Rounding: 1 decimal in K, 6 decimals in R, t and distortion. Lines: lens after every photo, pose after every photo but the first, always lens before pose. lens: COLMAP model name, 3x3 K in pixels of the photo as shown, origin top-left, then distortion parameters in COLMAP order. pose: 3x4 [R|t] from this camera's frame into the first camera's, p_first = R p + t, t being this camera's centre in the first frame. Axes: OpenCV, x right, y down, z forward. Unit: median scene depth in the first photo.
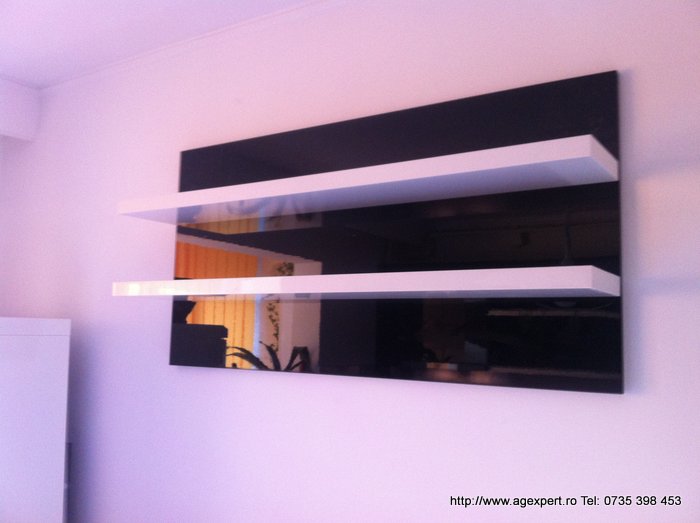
lens RADIAL K [[674.5, 0, 350.0], [0, 674.5, 261.5], [0, 0, 1]] dist [0.110881, -0.370484]
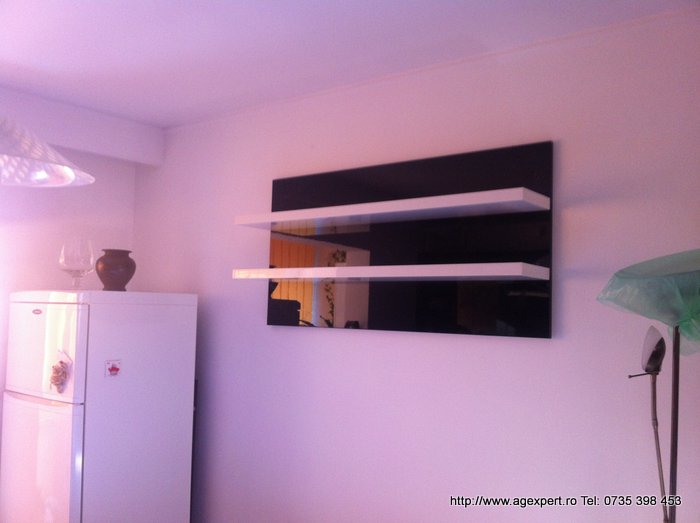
lens RADIAL K [[674.5, 0, 350.0], [0, 674.5, 261.5], [0, 0, 1]] dist [0.110881, -0.370484]
pose [[0.997446, 0.001122, -0.071418, 0.020220], [0.000674, 0.999684, 0.025117, -0.022600], [0.071424, -0.025101, 0.997130, -0.426944]]
